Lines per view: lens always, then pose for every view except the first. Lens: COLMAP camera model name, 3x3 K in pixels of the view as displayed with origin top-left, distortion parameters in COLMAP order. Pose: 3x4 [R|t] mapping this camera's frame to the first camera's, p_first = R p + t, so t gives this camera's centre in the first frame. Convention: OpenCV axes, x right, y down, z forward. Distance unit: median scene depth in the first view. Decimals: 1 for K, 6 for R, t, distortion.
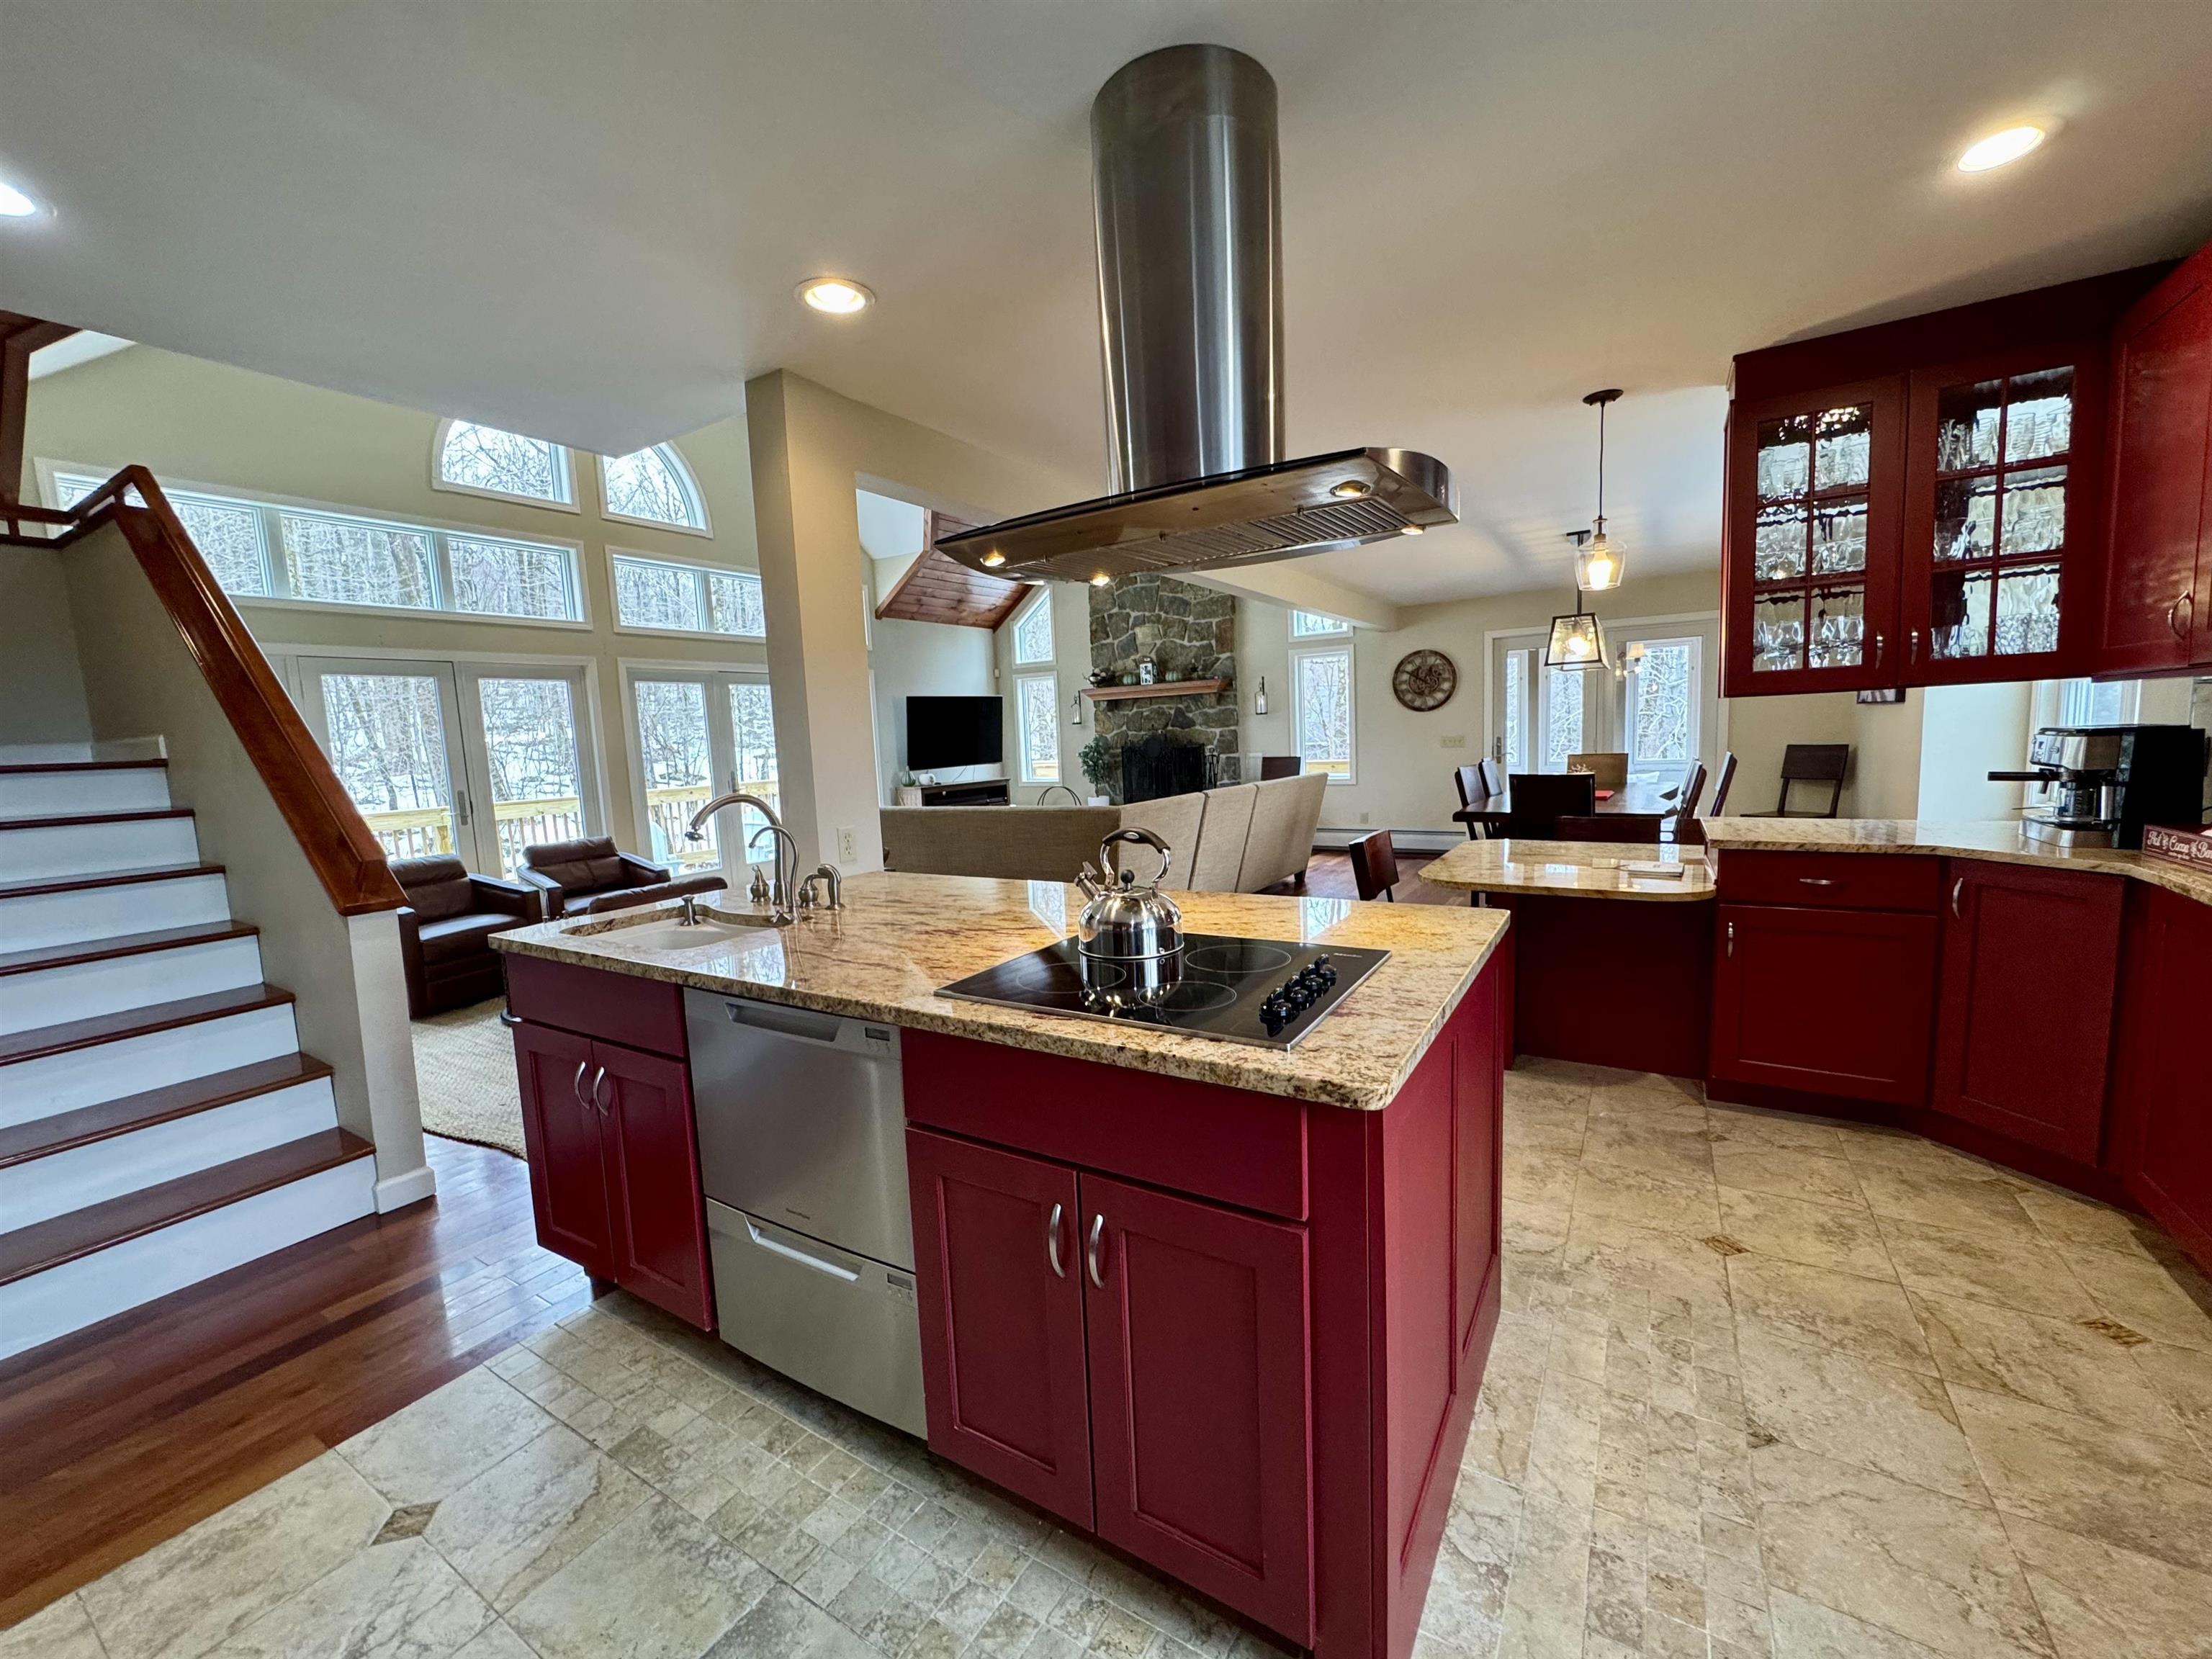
lens RADIAL K [[882.4, 0, 1109.4], [0, 882.4, 818.7], [0, 0, 1]] dist [-0.002120, -0.000837]
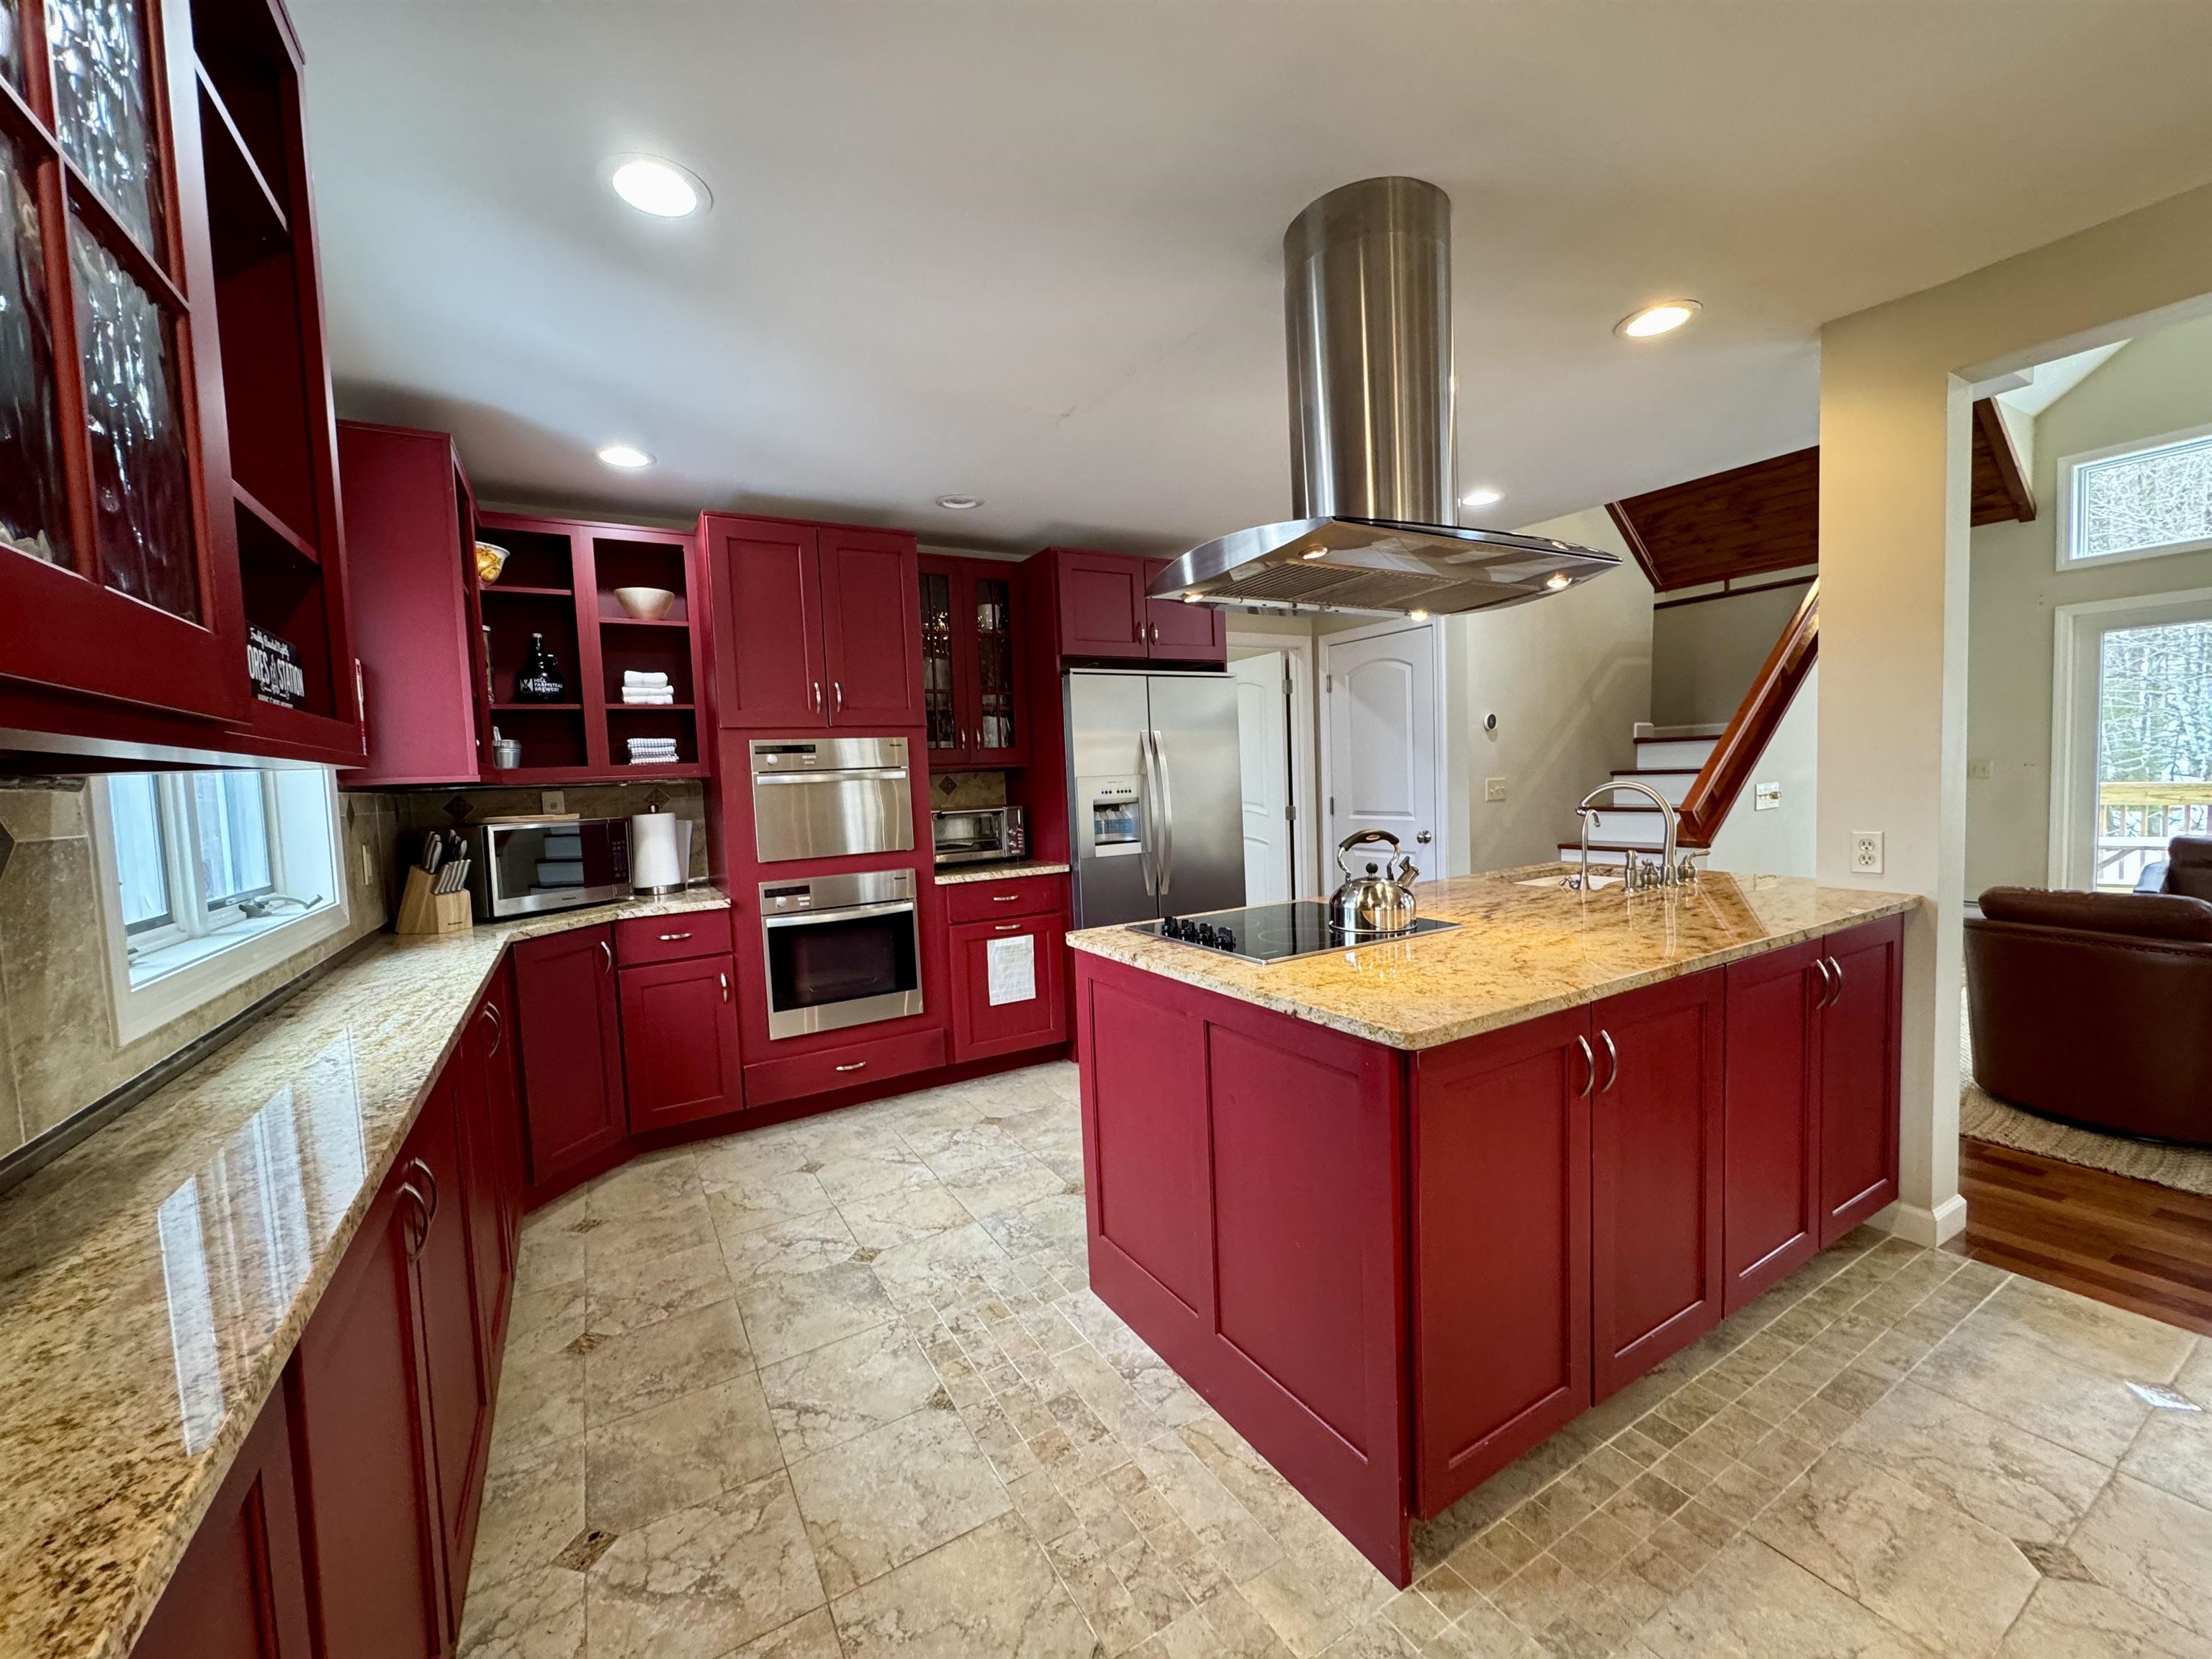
lens RADIAL K [[882.4, 0, 1101.7], [0, 882.4, 828.1], [0, 0, 1]] dist [-0.002120, -0.000837]
pose [[-0.470240, 0.117434, -0.874690, 0.223466], [-0.022211, 0.989219, 0.144751, -0.029246], [0.882259, 0.087495, -0.462562, 0.215777]]
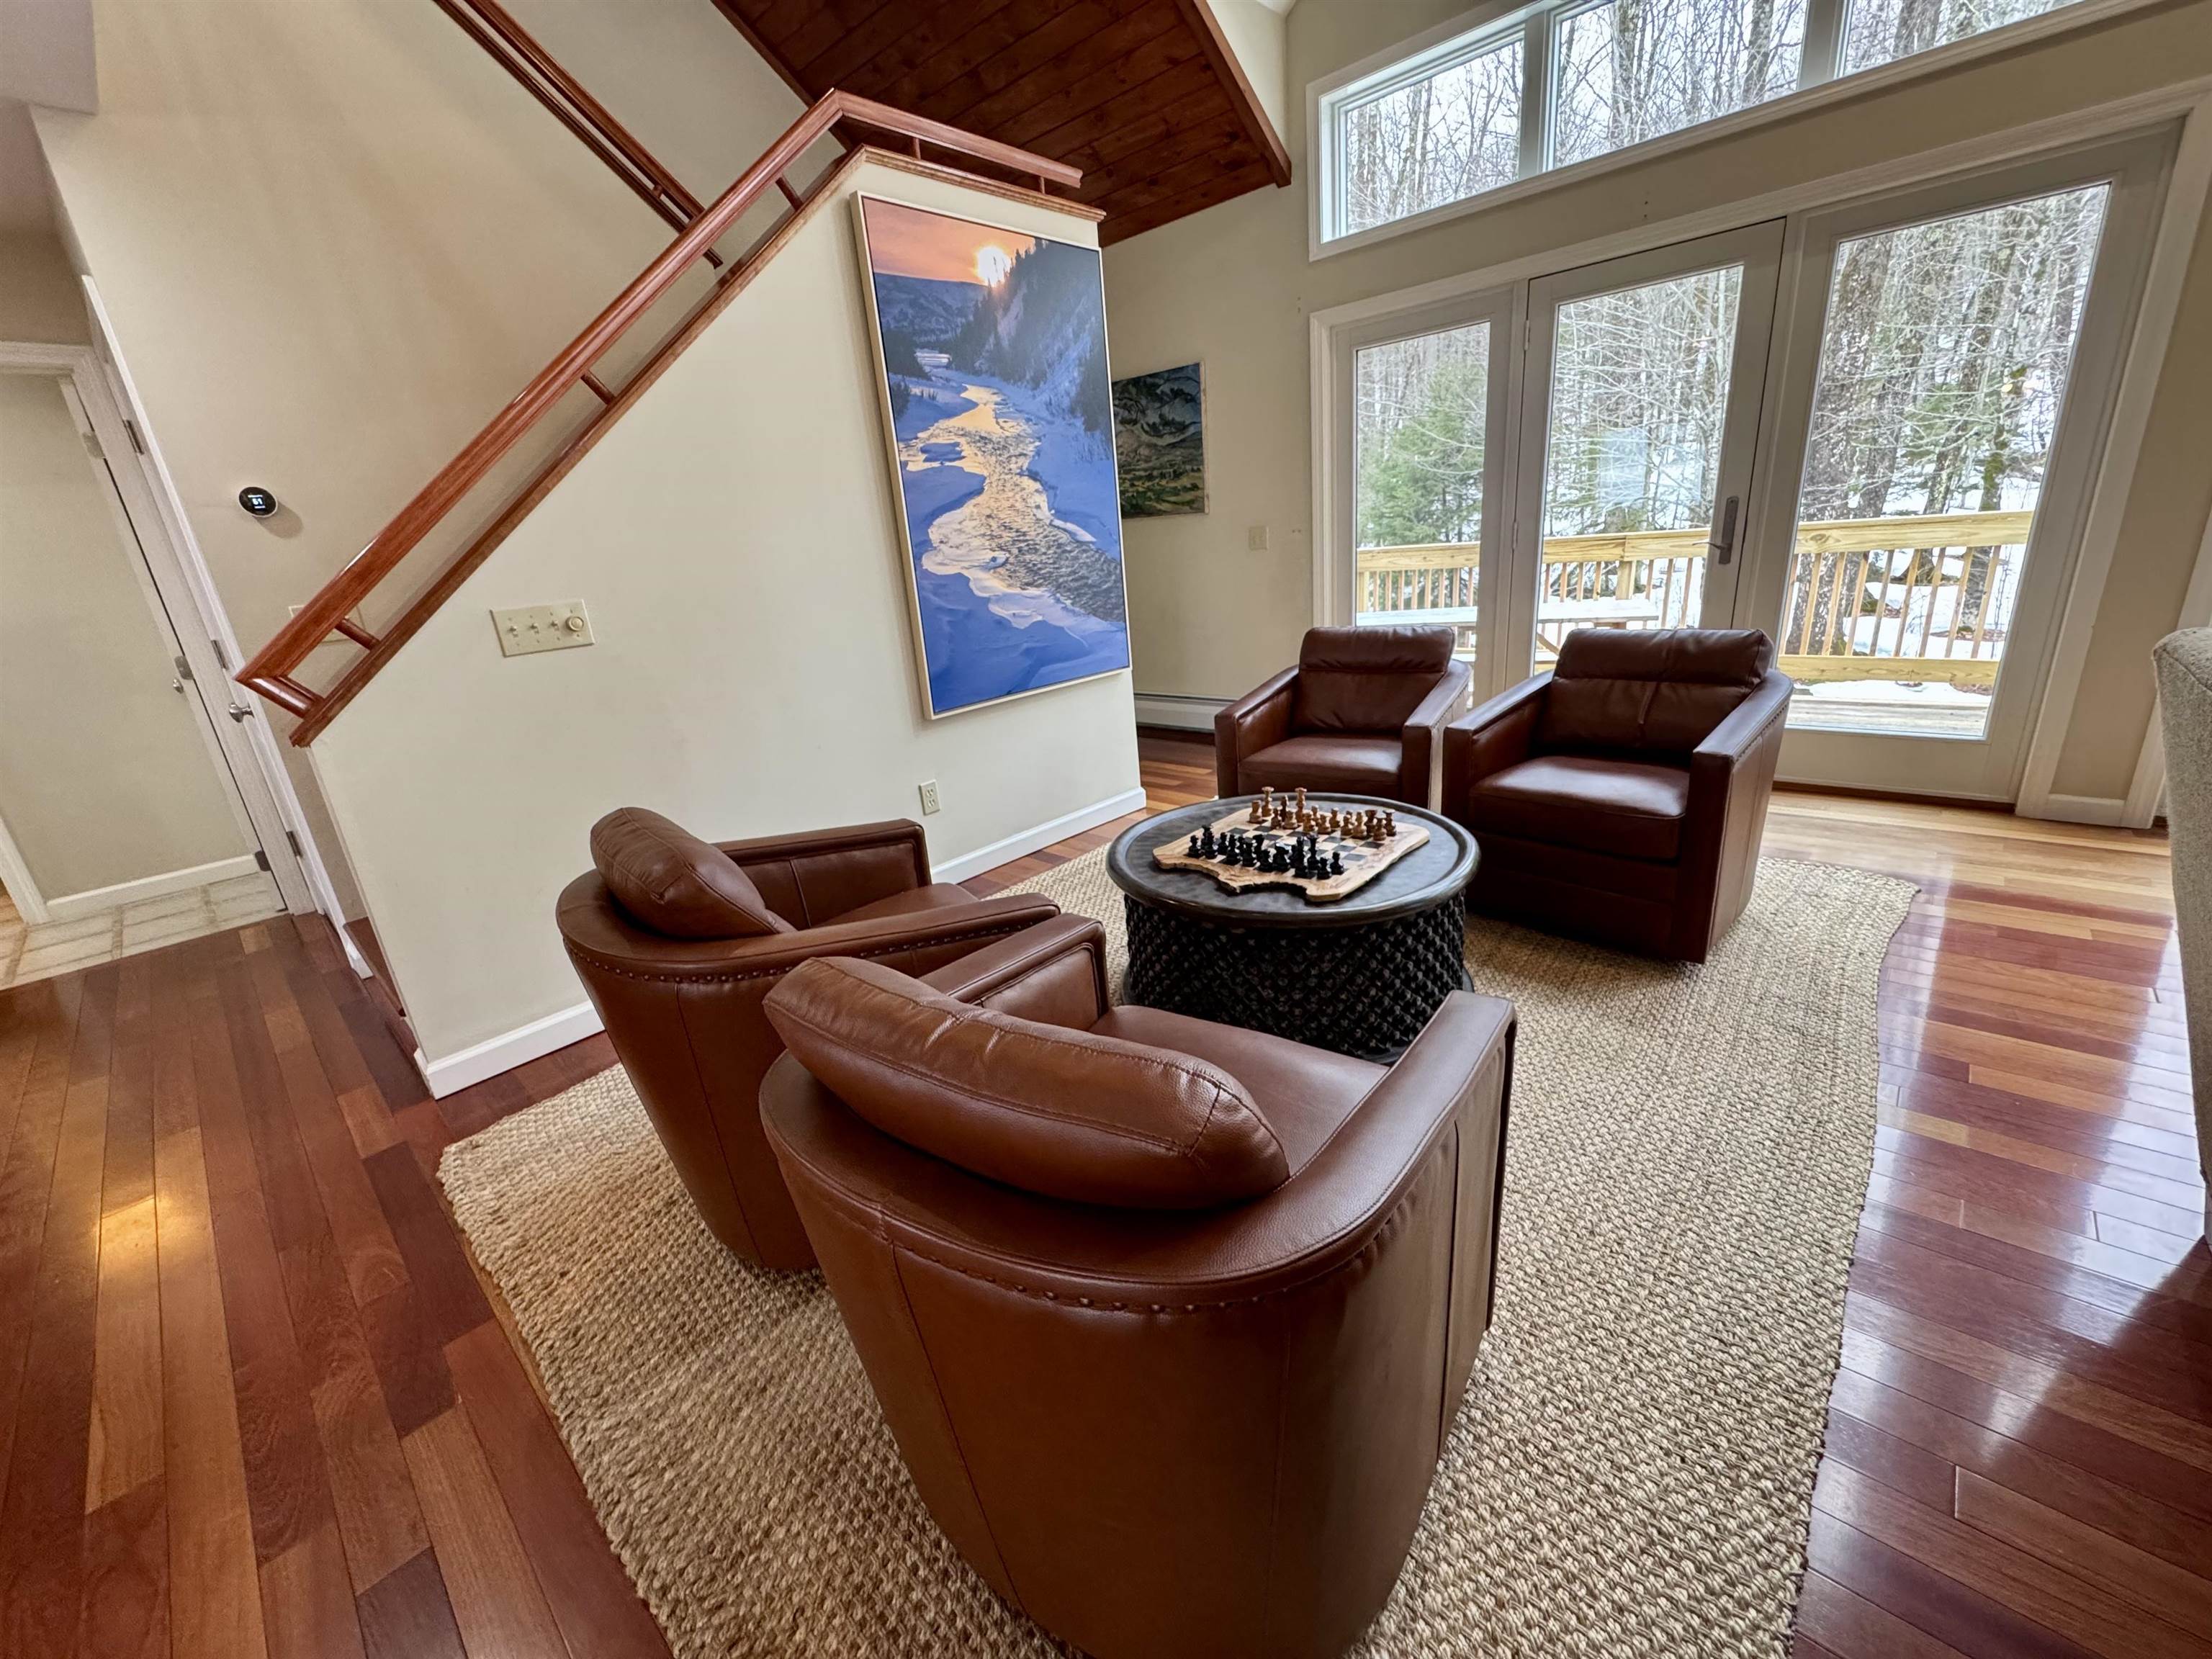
lens RADIAL K [[882.4, 0, 1099.8], [0, 882.4, 831.7], [0, 0, 1]] dist [-0.002120, -0.000837]
pose [[-0.195094, 0.371854, -0.907559, -0.065199], [0.001090, 0.925421, 0.378938, -0.030201], [0.980784, 0.072939, -0.180950, 0.479049]]
